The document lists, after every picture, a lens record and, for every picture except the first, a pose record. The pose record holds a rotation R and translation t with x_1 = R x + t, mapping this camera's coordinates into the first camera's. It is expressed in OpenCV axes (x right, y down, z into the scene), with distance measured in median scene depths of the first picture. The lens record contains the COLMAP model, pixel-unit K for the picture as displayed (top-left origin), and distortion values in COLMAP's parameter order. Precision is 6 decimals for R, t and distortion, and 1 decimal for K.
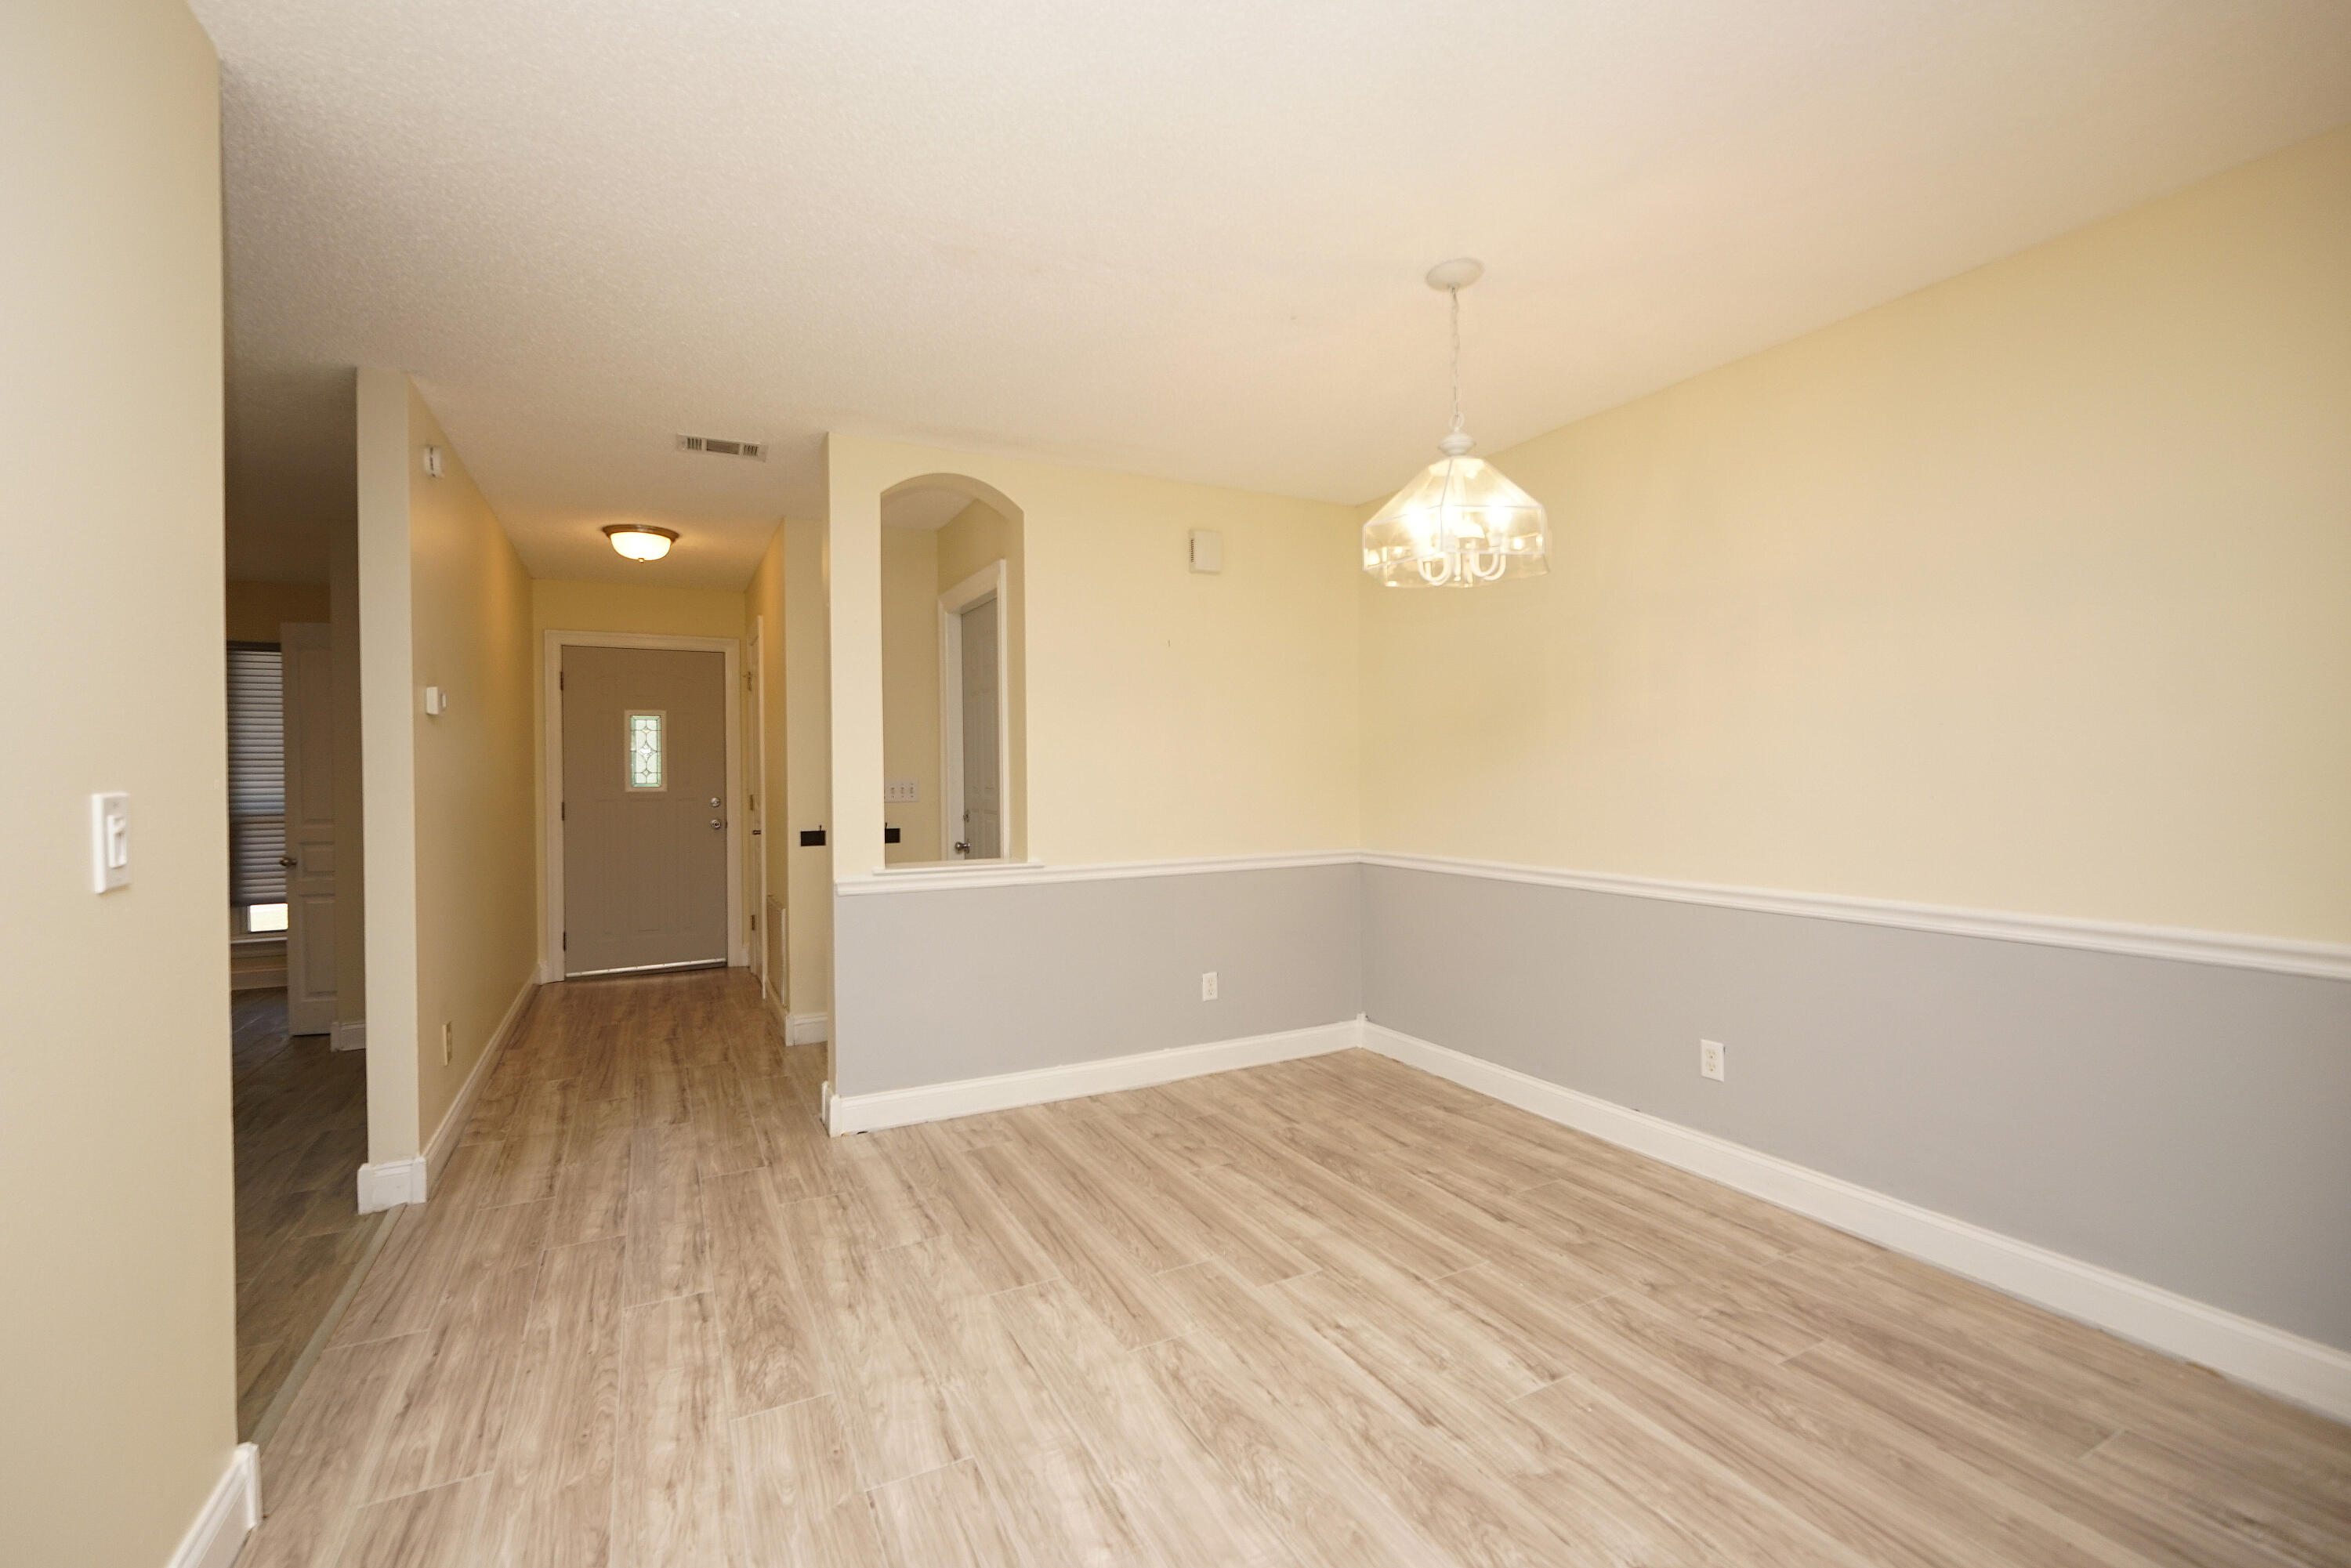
lens RADIAL K [[993.0, 0, 1146.9], [0, 993.0, 773.5], [0, 0, 1]] dist [-0.014640, 0.007083]
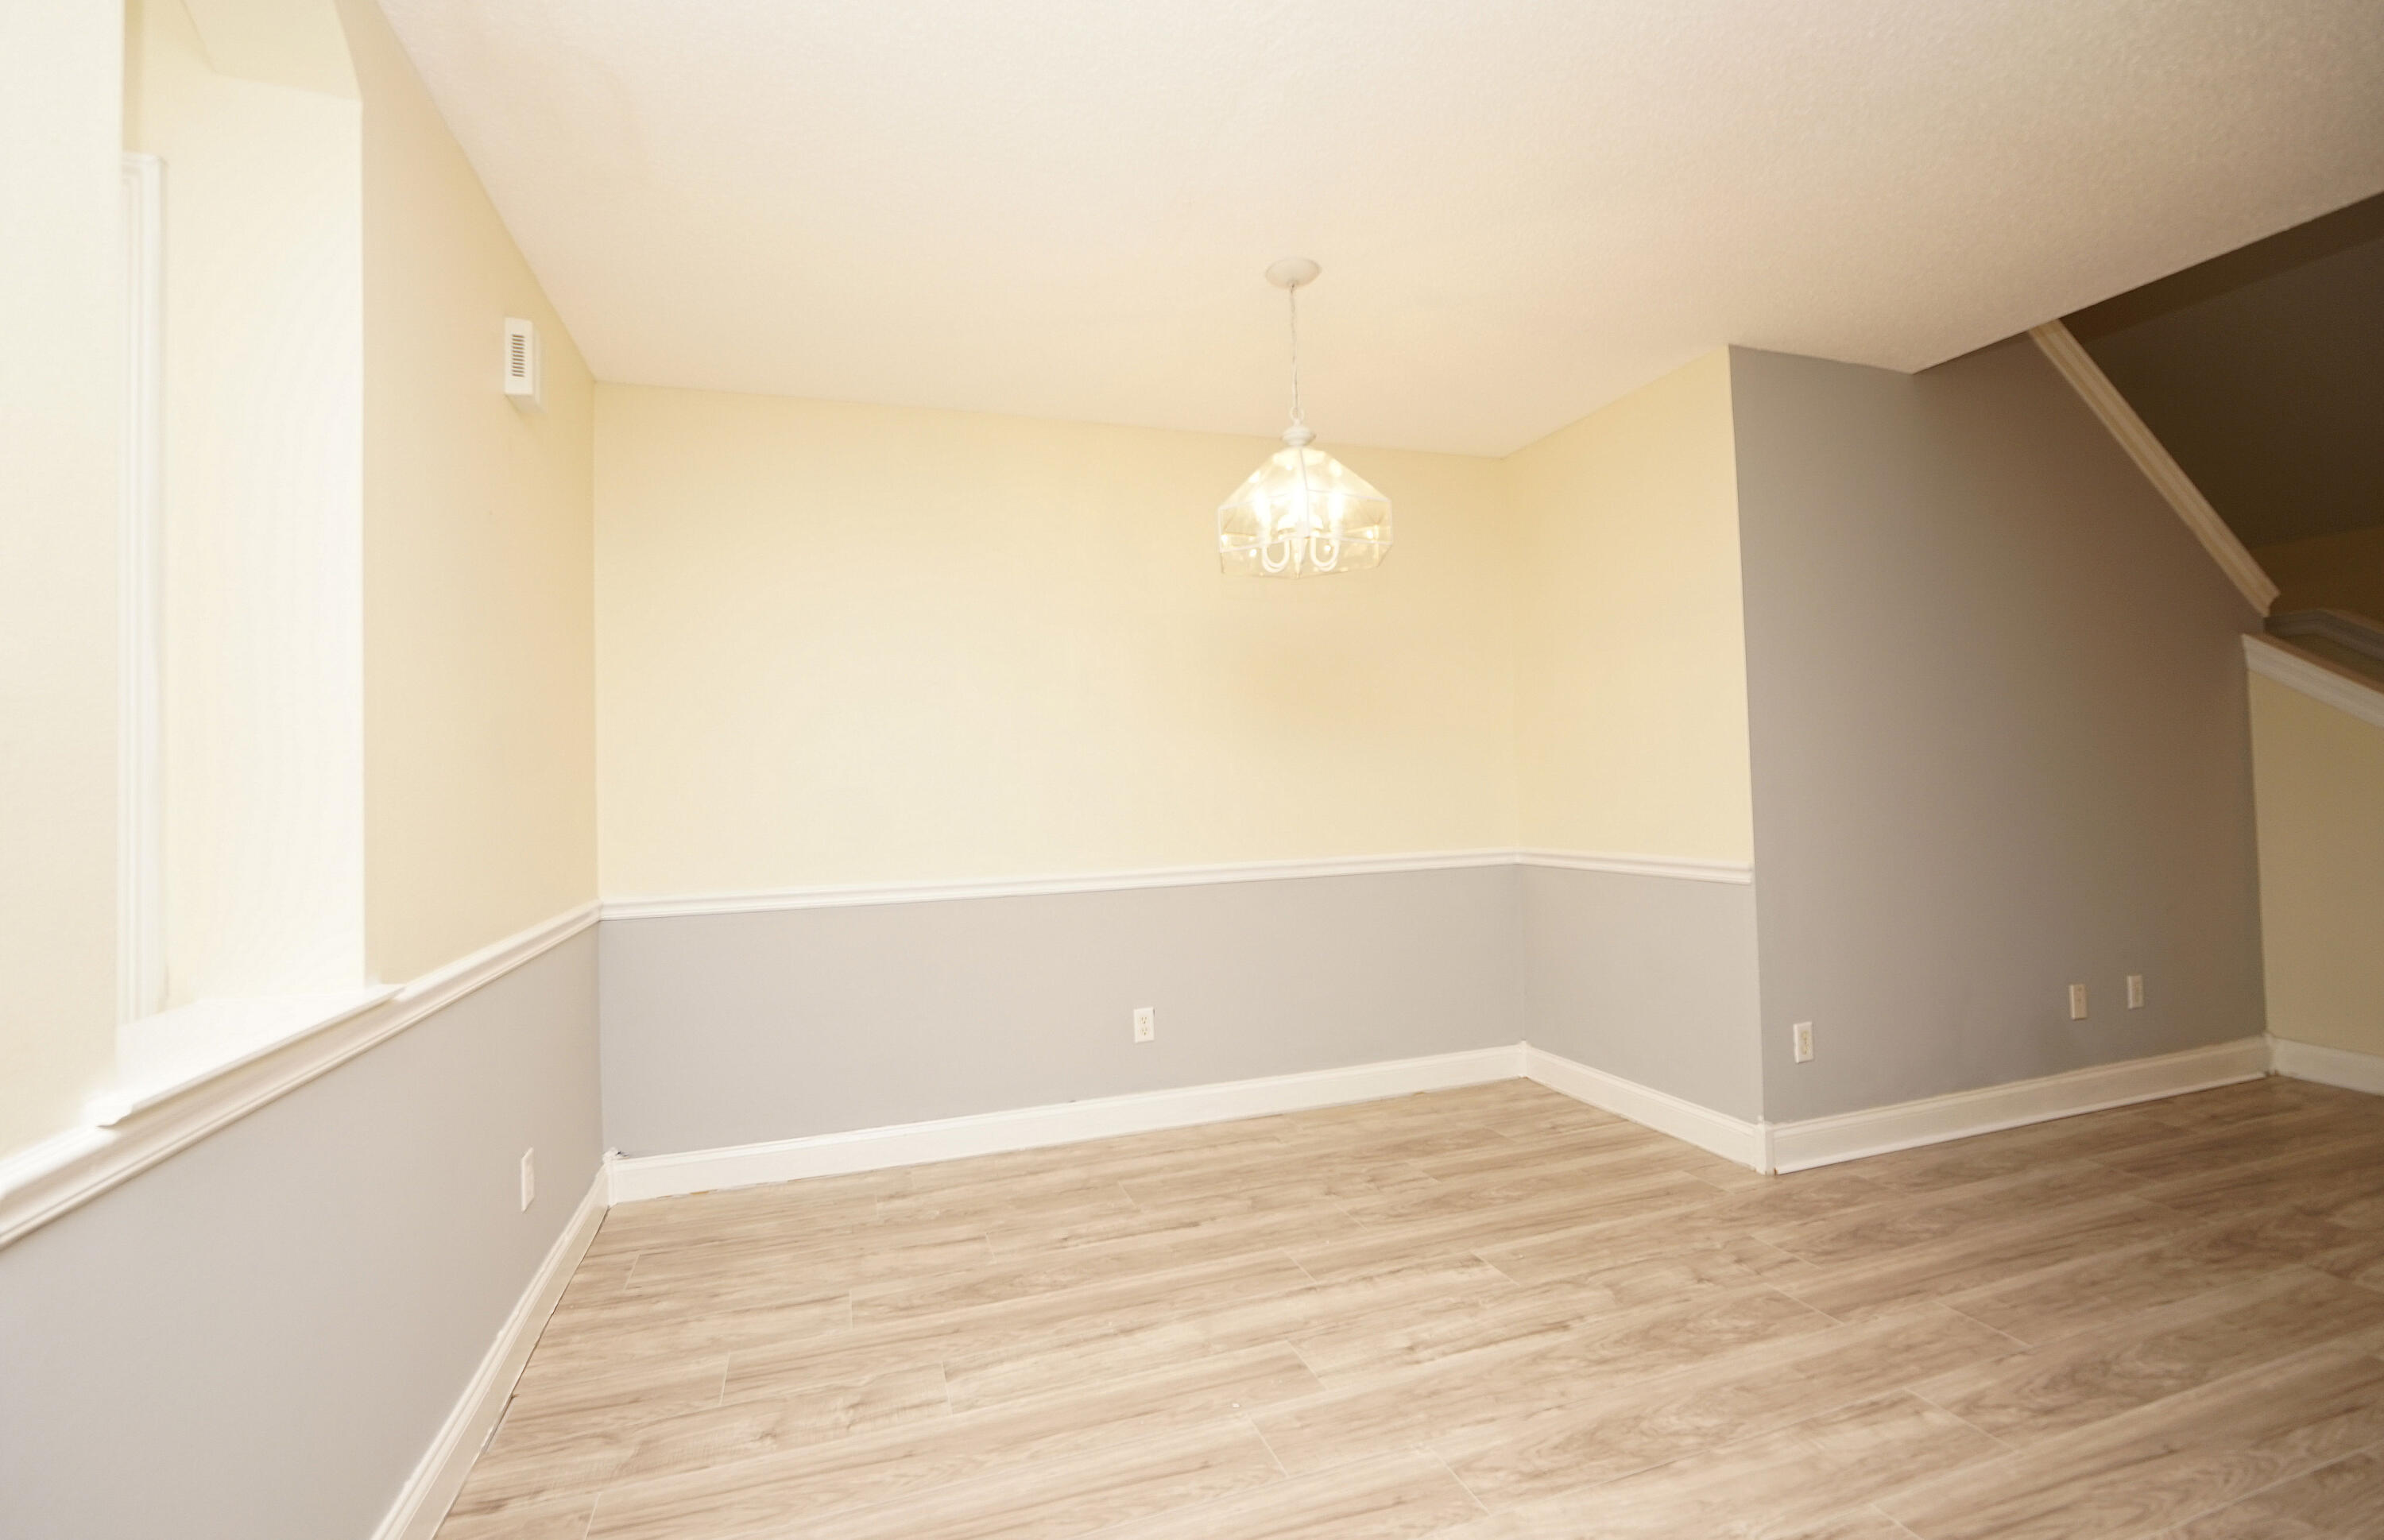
lens RADIAL K [[1016.7, 0, 1140.8], [0, 1016.7, 764.1], [0, 0, 1]] dist [-0.011707, 0.000758]
pose [[0.143248, 0.028983, 0.989262, -0.669601], [0.026412, 0.999103, -0.033096, 0.028451], [-0.989334, 0.030869, 0.142354, 0.917162]]
